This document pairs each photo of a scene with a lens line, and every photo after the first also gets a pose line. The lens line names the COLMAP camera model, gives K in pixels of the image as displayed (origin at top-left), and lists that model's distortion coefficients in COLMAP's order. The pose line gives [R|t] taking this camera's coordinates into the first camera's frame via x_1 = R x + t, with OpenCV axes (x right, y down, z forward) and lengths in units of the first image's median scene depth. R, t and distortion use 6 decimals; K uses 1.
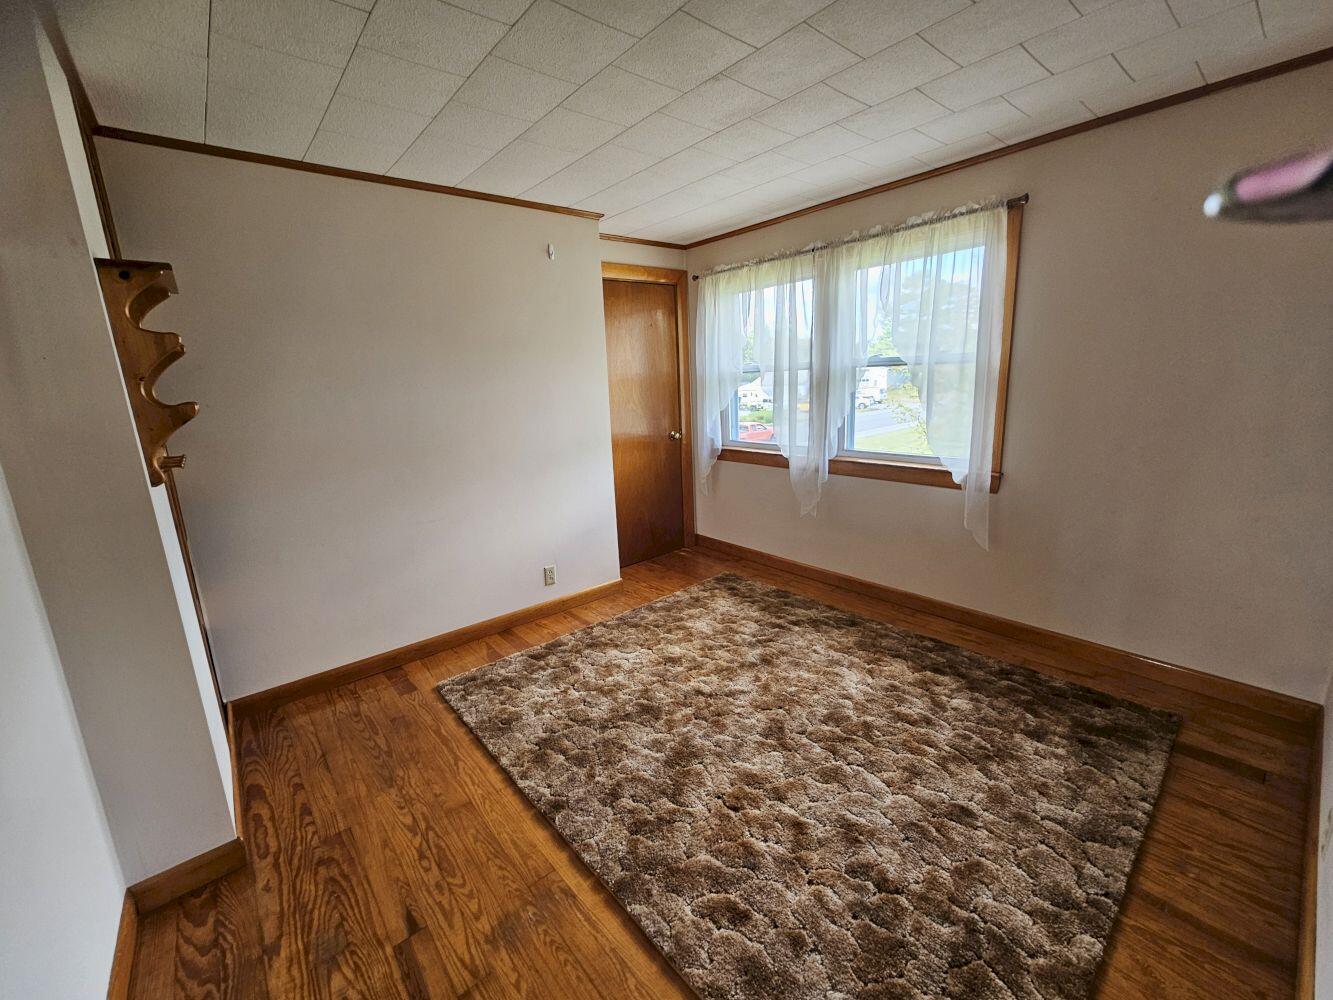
lens RADIAL K [[546.9, 0, 657.2], [0, 546.9, 496.3], [0, 0, 1]] dist [-0.002107, -0.000114]
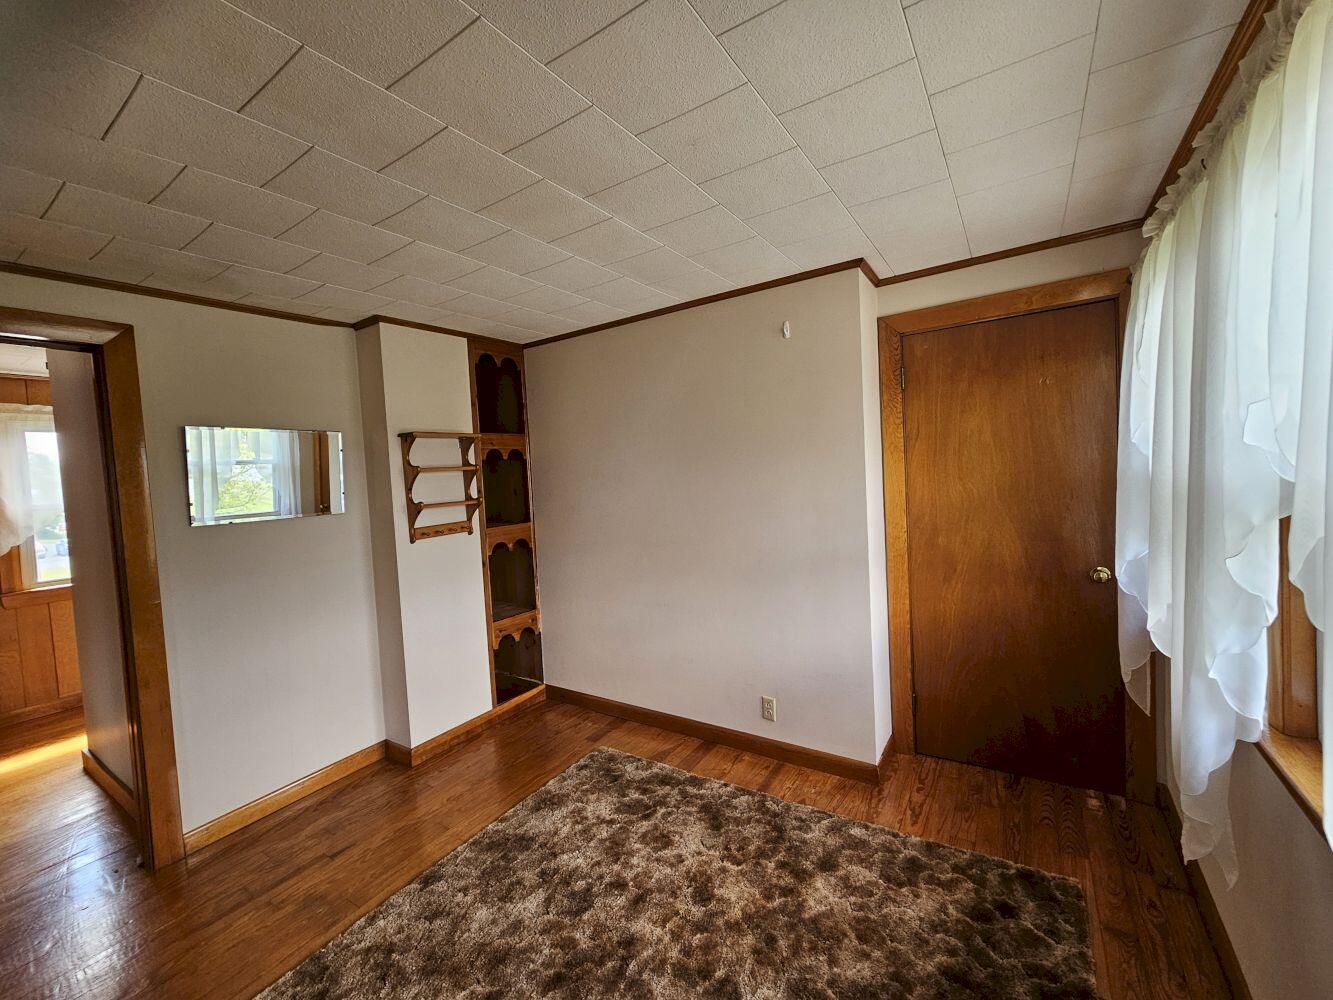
lens RADIAL K [[546.9, 0, 659.5], [0, 546.9, 498.9], [0, 0, 1]] dist [-0.002107, -0.000114]
pose [[0.292068, 0.081673, -0.952904, 0.571075], [-0.162007, 0.986173, 0.034869, -0.188190], [0.942576, 0.144193, 0.301261, 0.598056]]
